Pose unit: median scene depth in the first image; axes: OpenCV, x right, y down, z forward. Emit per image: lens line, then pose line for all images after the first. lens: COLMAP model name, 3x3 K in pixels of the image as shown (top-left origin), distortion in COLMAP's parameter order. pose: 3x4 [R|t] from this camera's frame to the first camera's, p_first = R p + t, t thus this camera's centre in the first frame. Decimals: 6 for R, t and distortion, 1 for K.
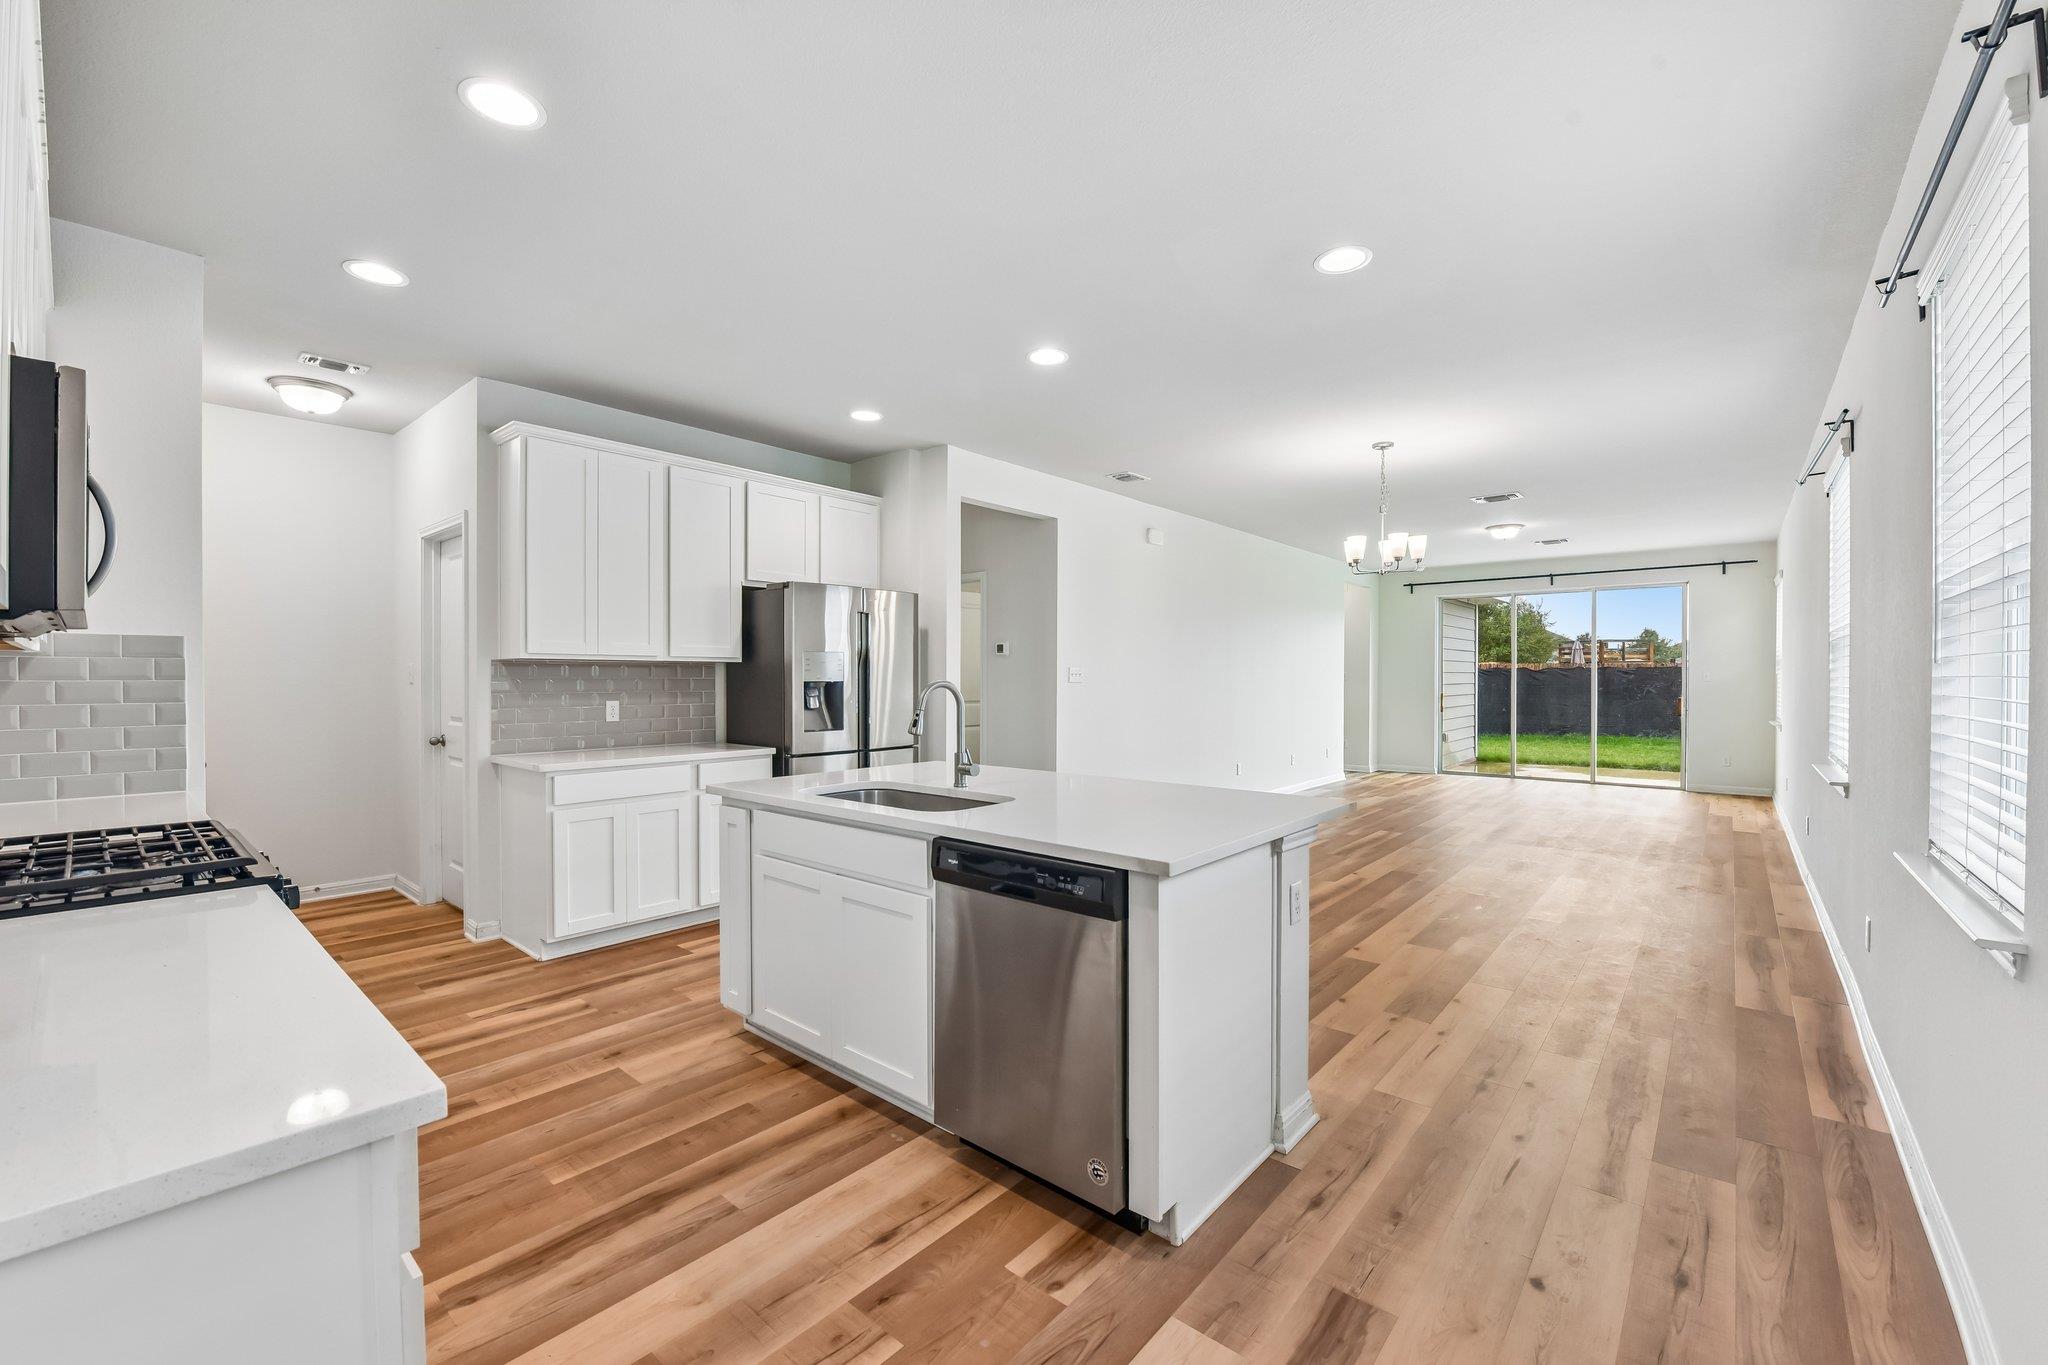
lens RADIAL K [[822.9, 0, 1044.7], [0, 822.9, 683.5], [0, 0, 1]] dist [-0.021197, 0.000505]
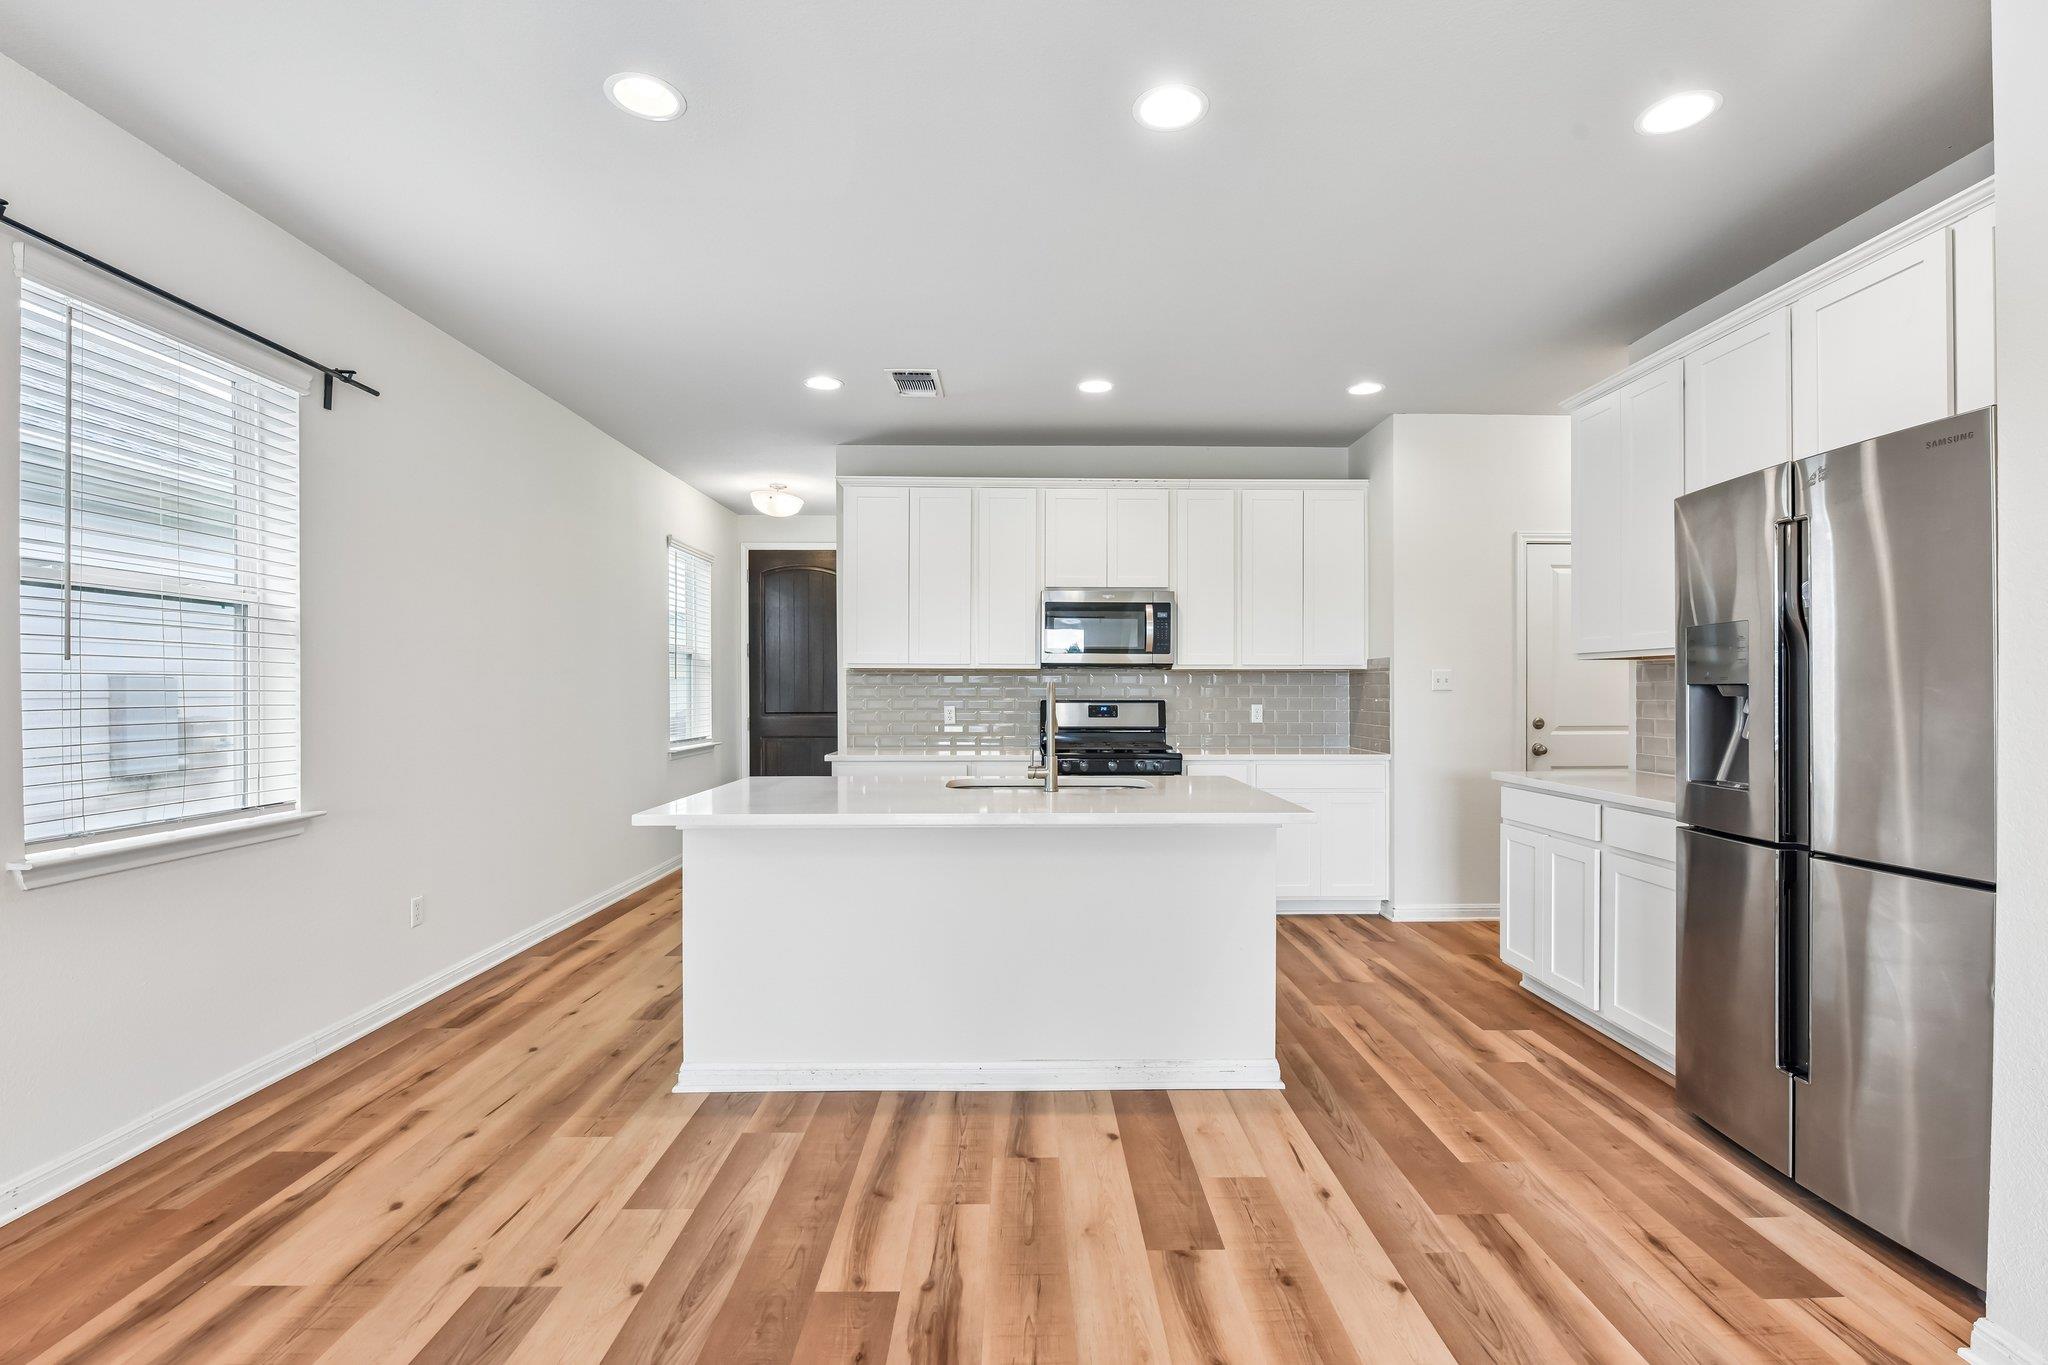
lens RADIAL K [[924.5, 0, 1029.7], [0, 924.5, 696.3], [0, 0, 1]] dist [-0.013056, -0.000065]
pose [[-0.760069, 0.002795, -0.649837, 0.462460], [-0.006082, 0.999916, 0.011414, 0.001282], [0.649814, 0.012628, -0.759988, 1.341761]]
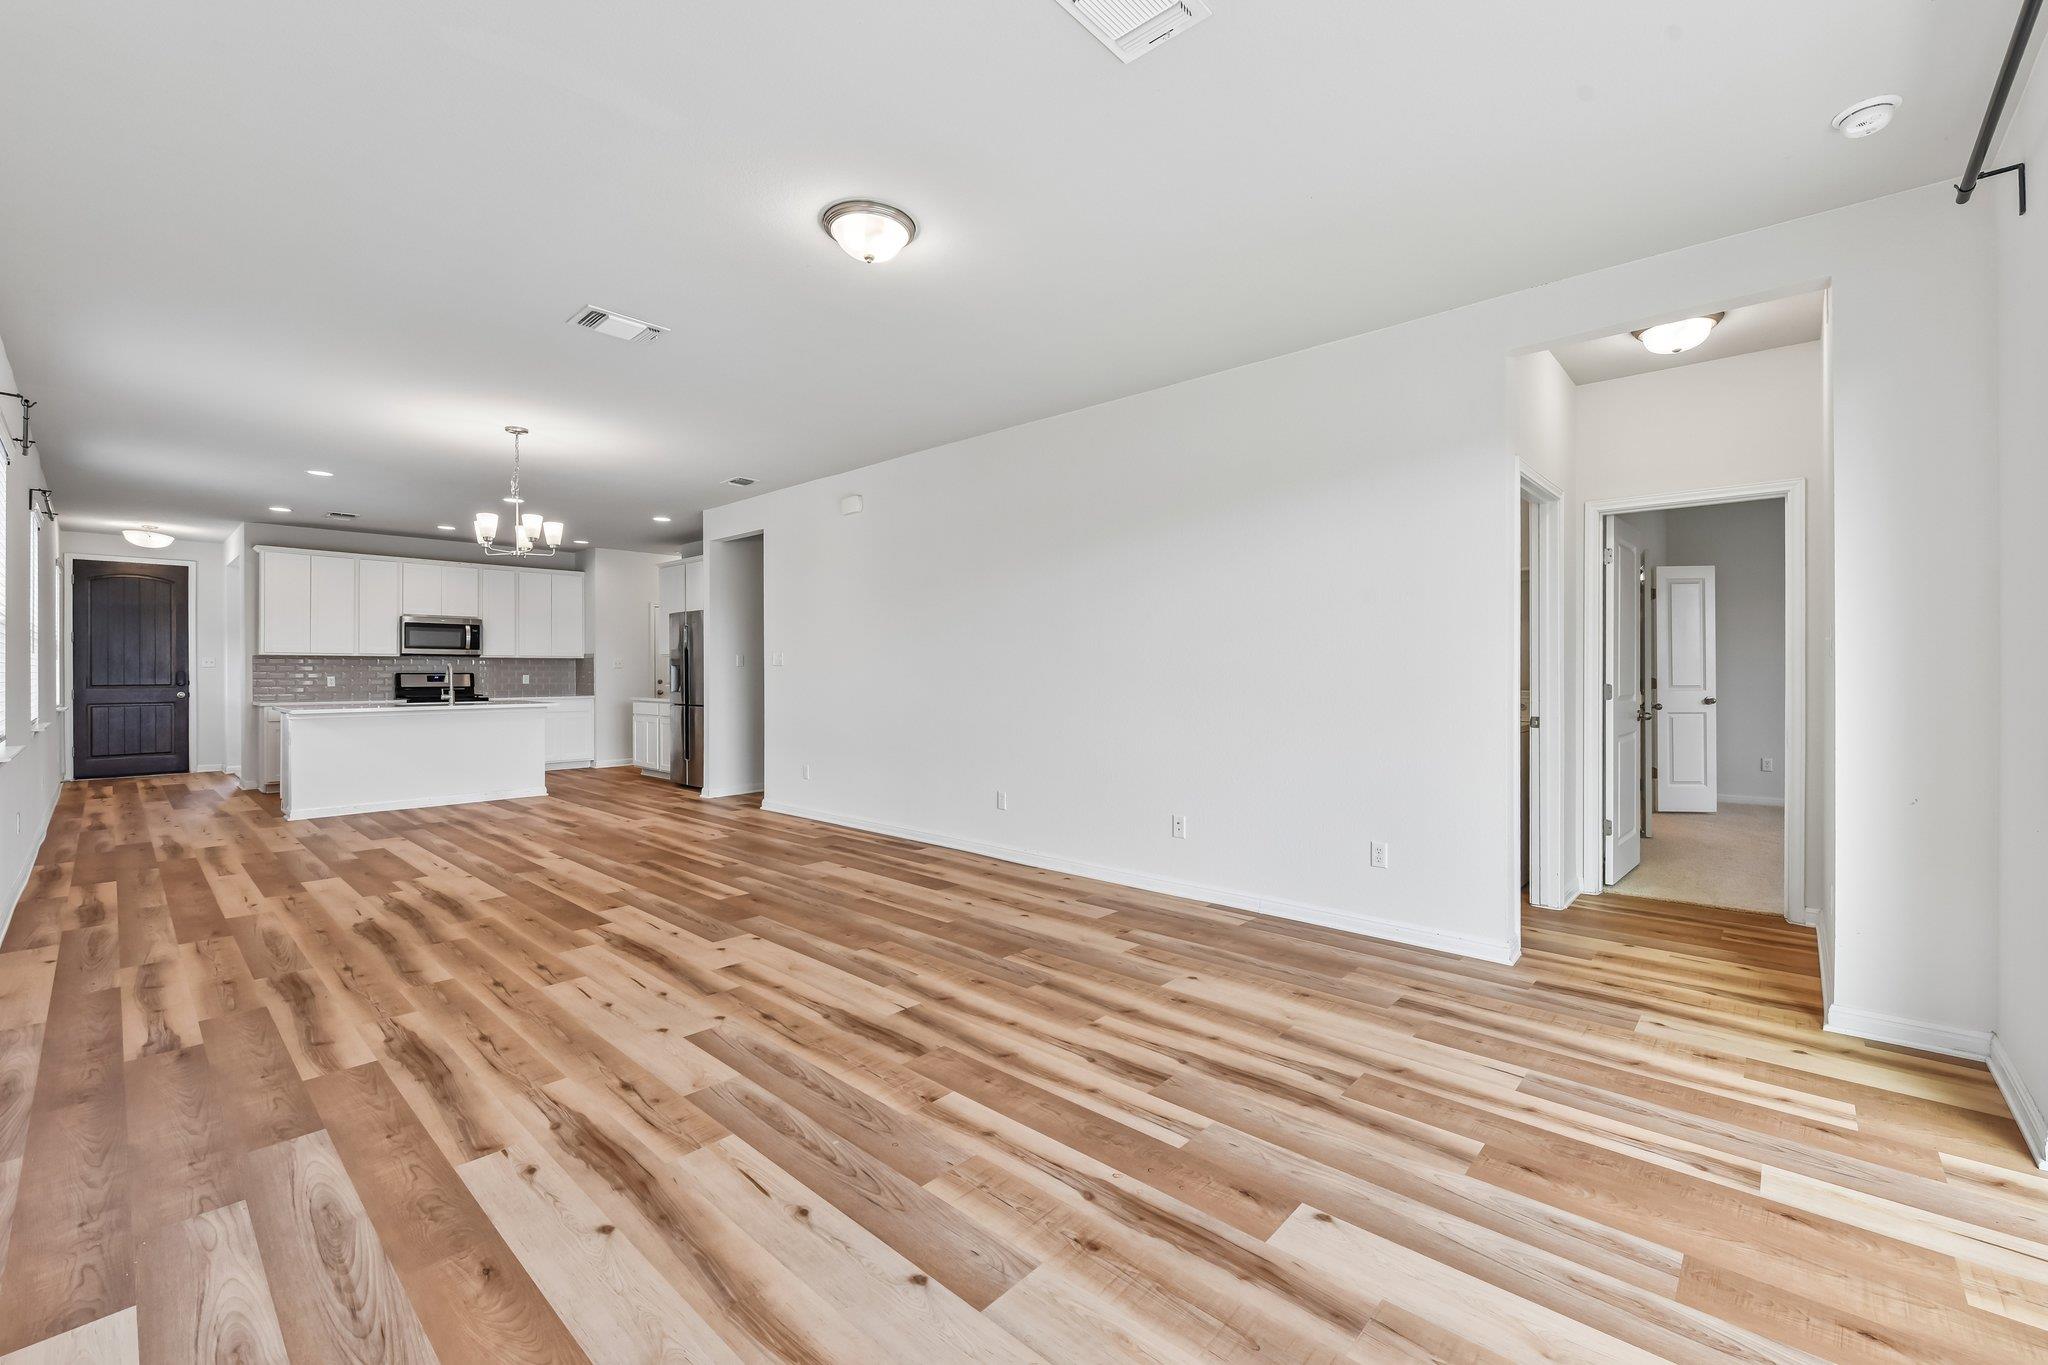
lens RADIAL K [[822.9, 0, 1054.7], [0, 822.9, 674.0], [0, 0, 1]] dist [-0.021197, 0.000505]
pose [[-0.019225, 0.003206, -0.999810, 1.811471], [-0.007663, 0.999965, 0.003354, 0.003680], [0.999786, 0.007726, -0.019199, 2.202751]]
